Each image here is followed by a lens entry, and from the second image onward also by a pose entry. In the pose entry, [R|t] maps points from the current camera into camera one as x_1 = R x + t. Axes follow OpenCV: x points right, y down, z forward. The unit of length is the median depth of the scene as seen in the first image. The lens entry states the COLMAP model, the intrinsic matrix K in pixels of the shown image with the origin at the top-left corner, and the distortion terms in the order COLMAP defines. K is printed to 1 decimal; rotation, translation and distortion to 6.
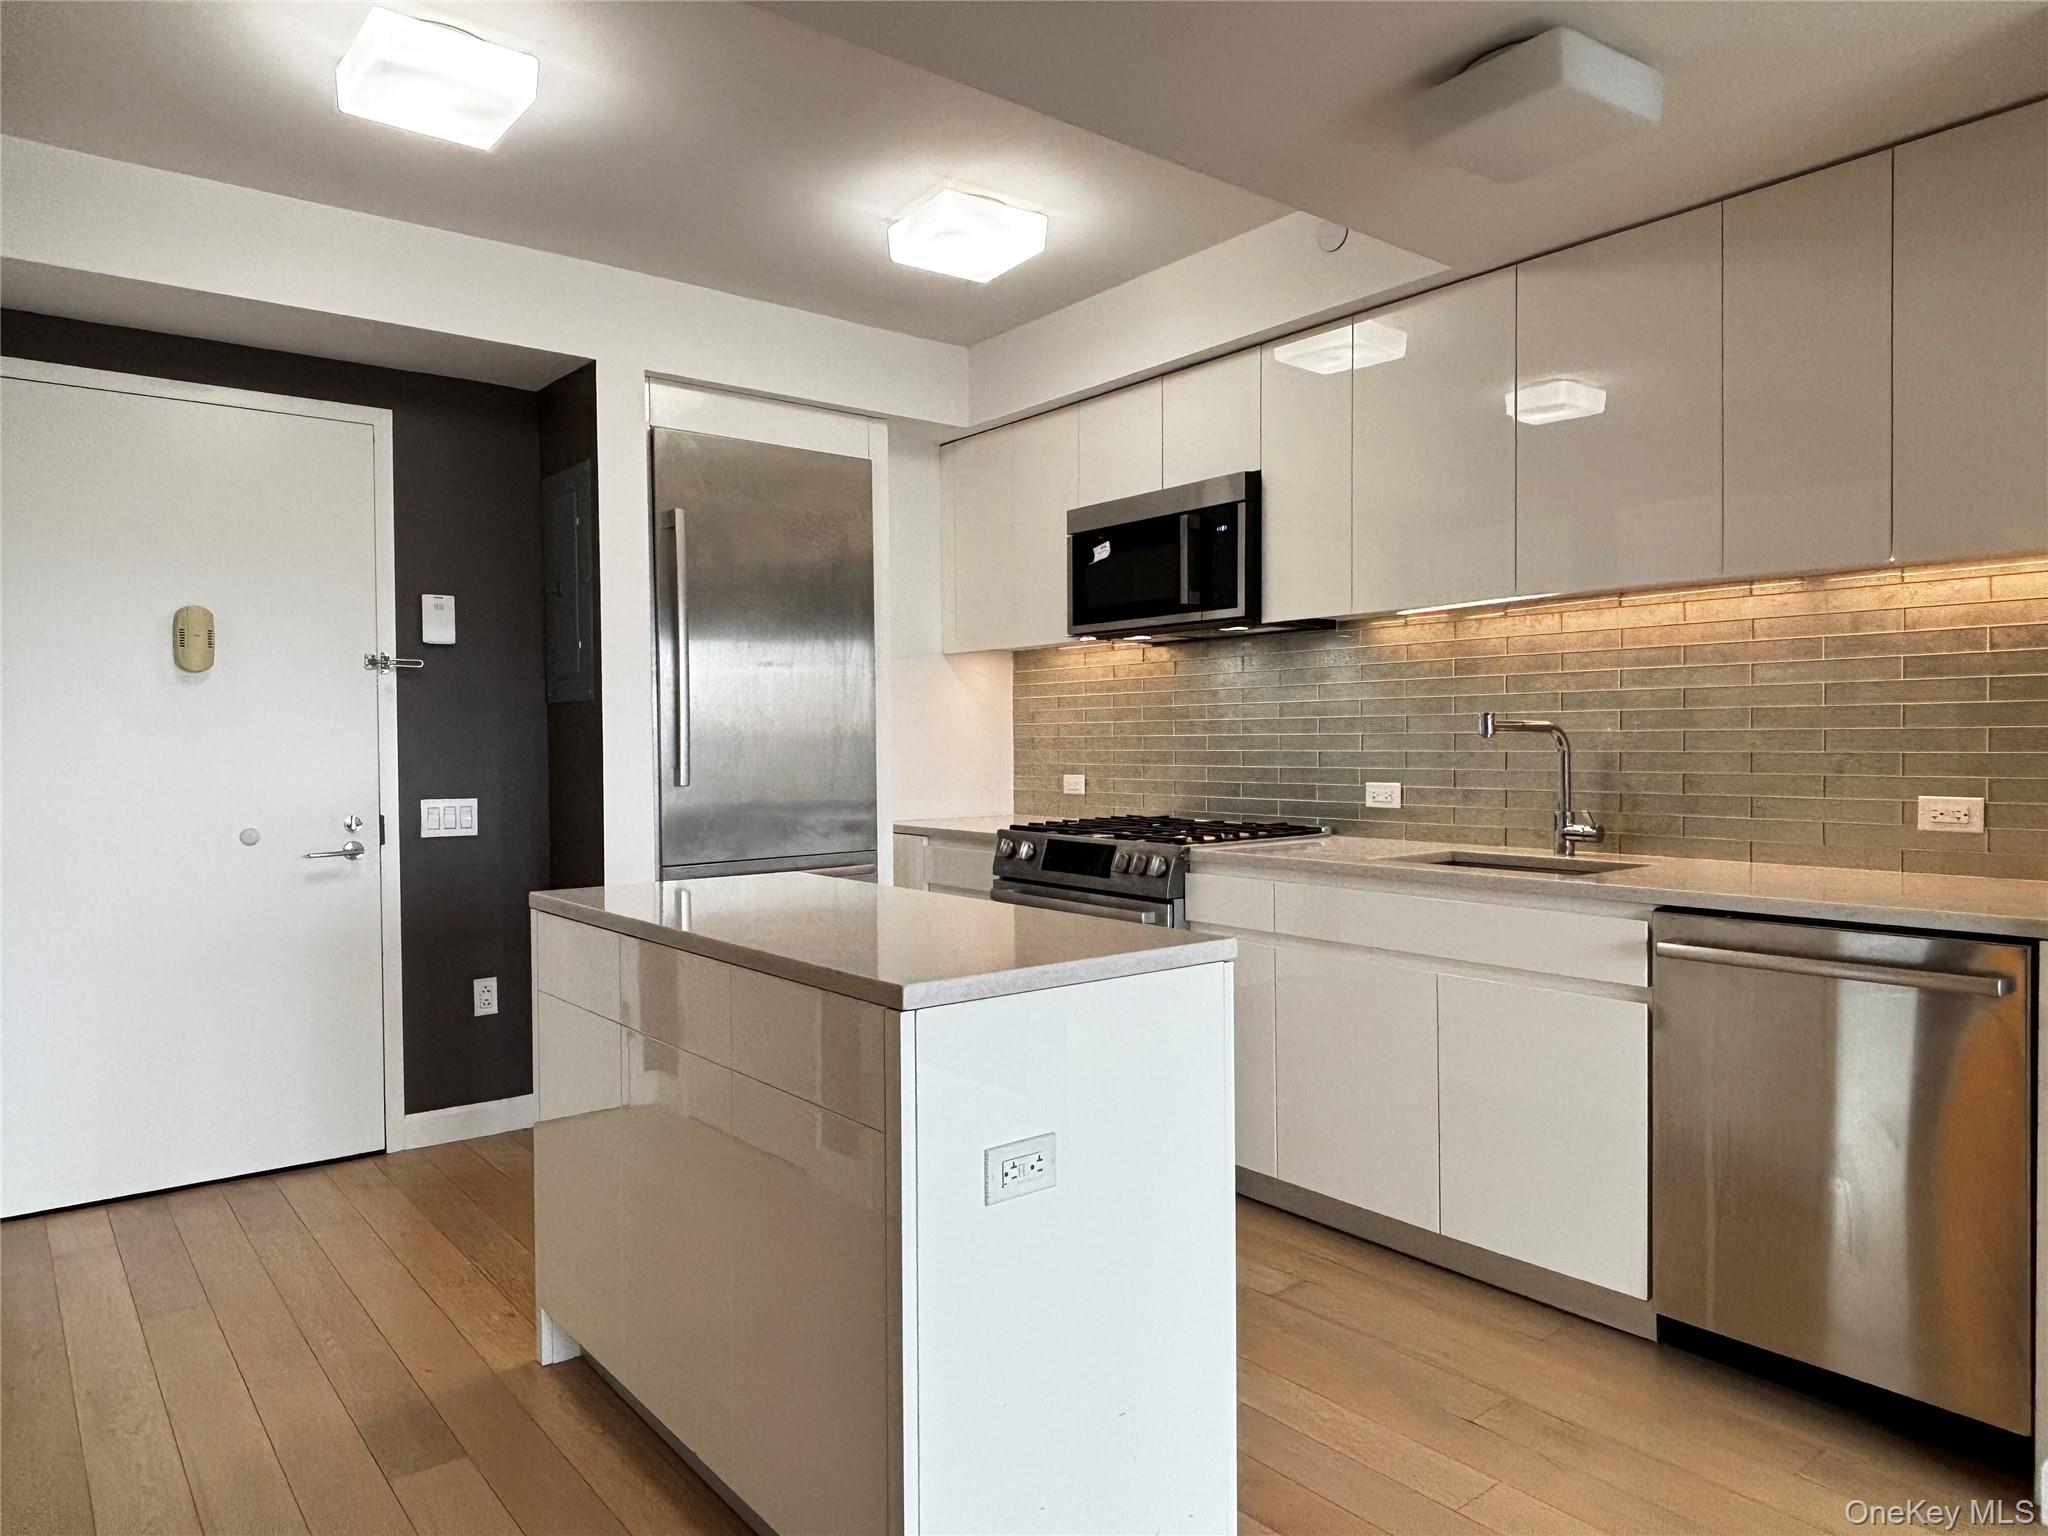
lens RADIAL K [[1349.9, 0, 1007.8], [0, 1349.9, 773.1], [0, 0, 1]] dist [0.027751, -0.026860]
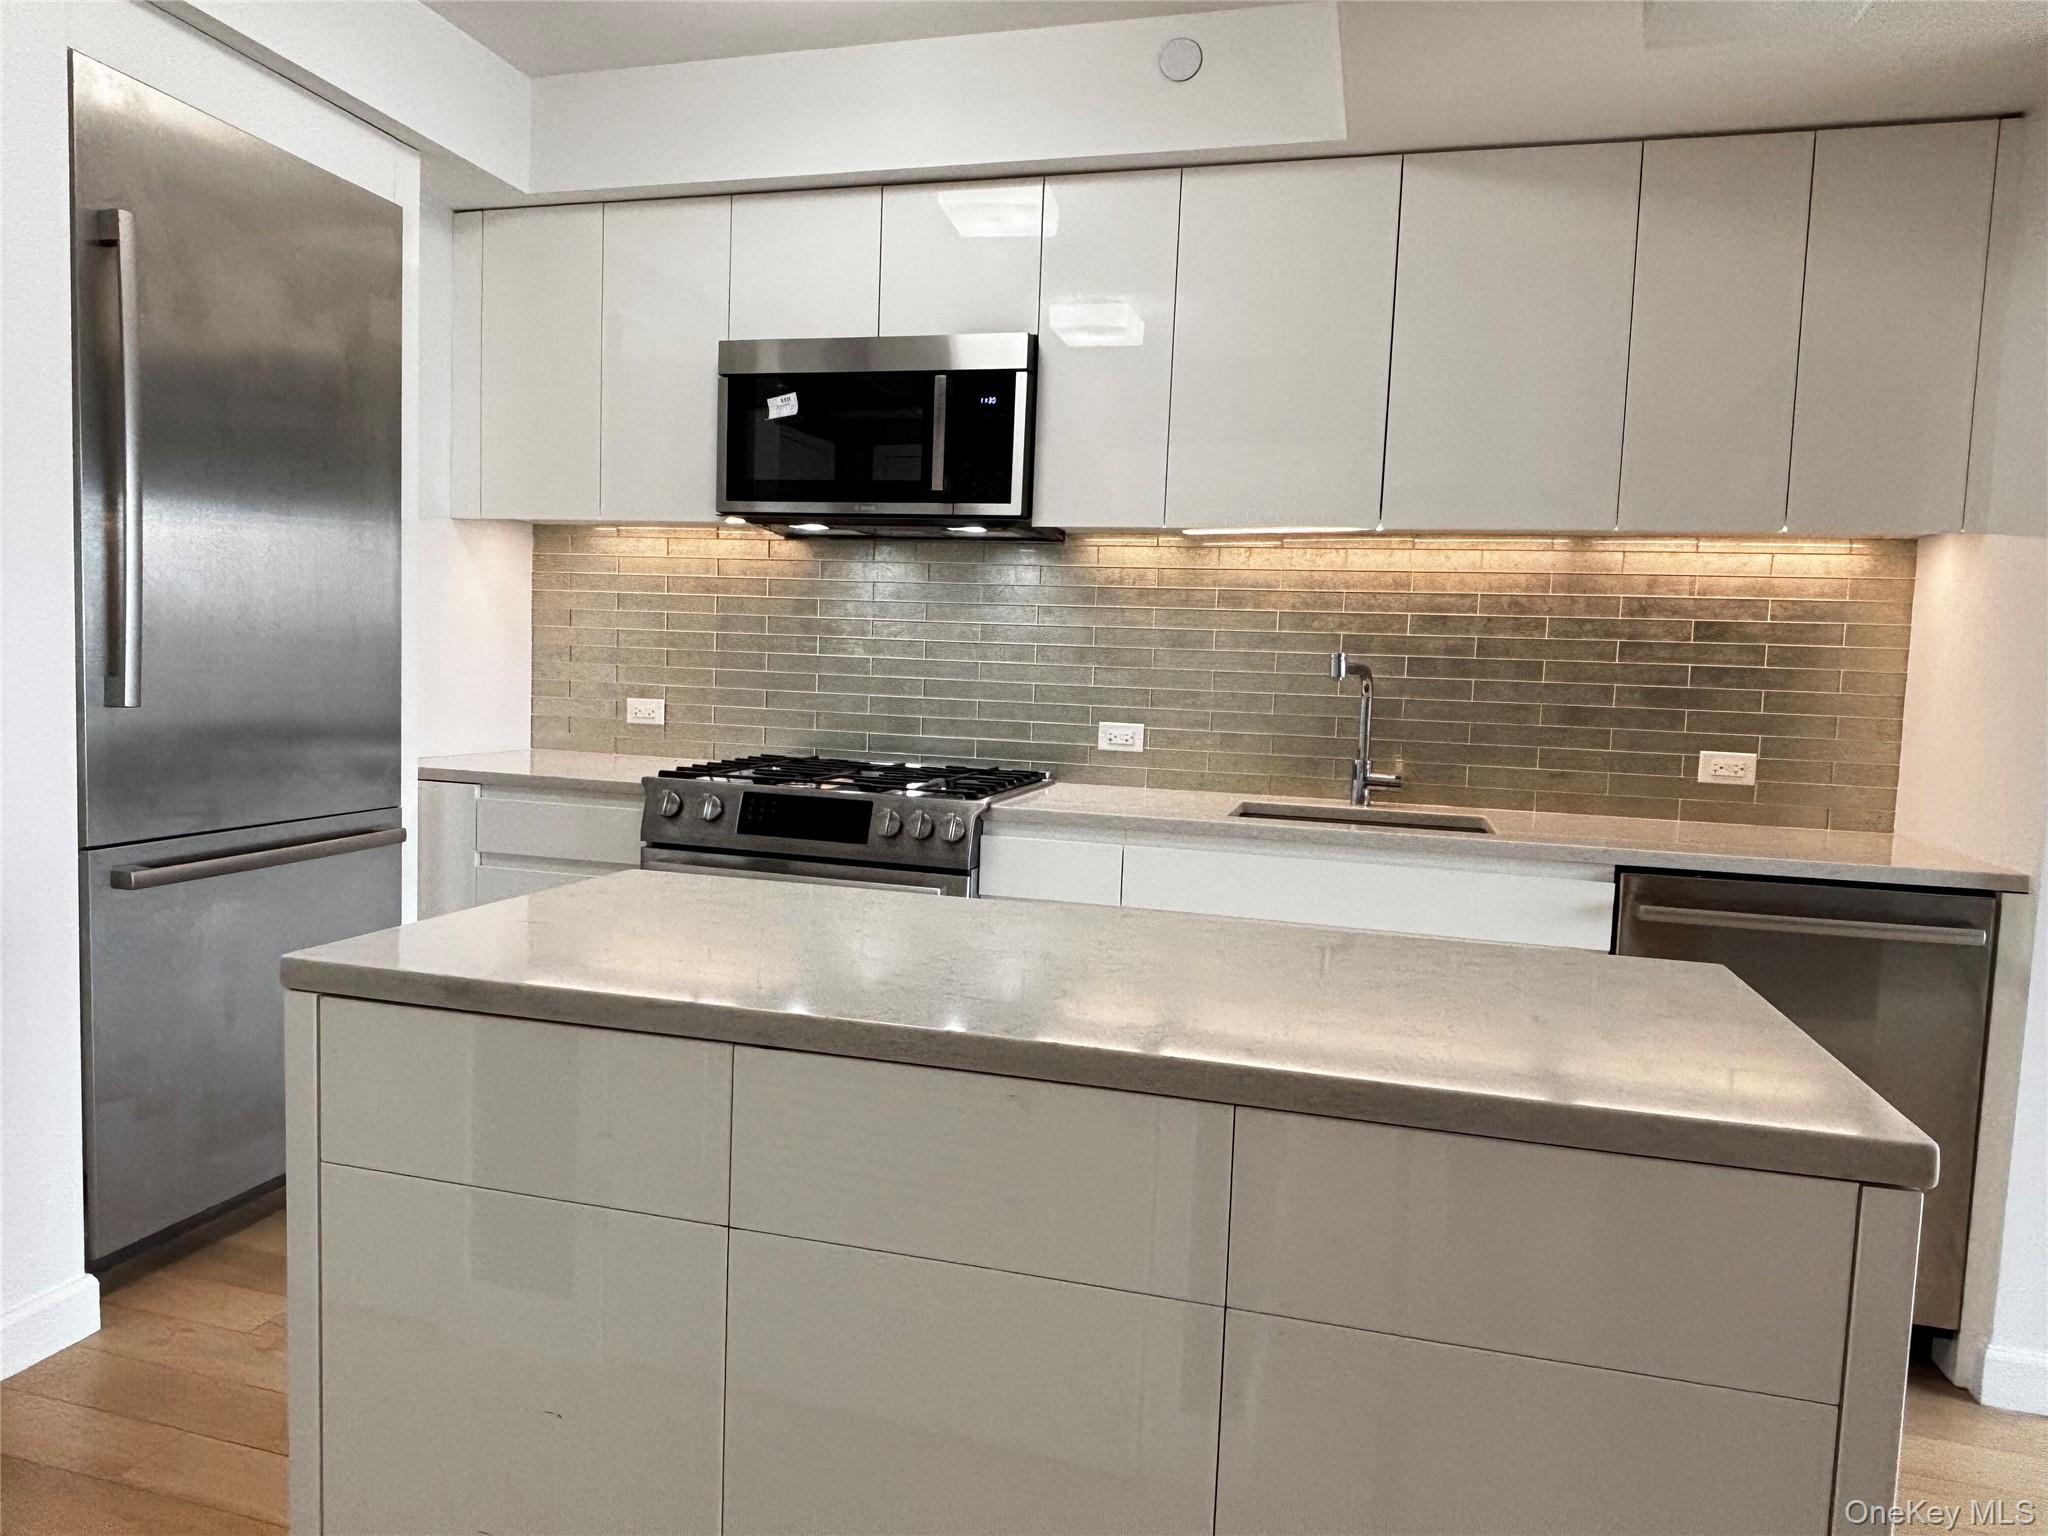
lens RADIAL K [[1349.9, 0, 1036.9], [0, 1349.9, 764.1], [0, 0, 1]] dist [0.027751, -0.026860]
pose [[0.798213, -0.002812, 0.602369, -0.289959], [-0.030652, 0.998504, 0.045278, -0.003913], [-0.601595, -0.054606, 0.796933, 0.325815]]
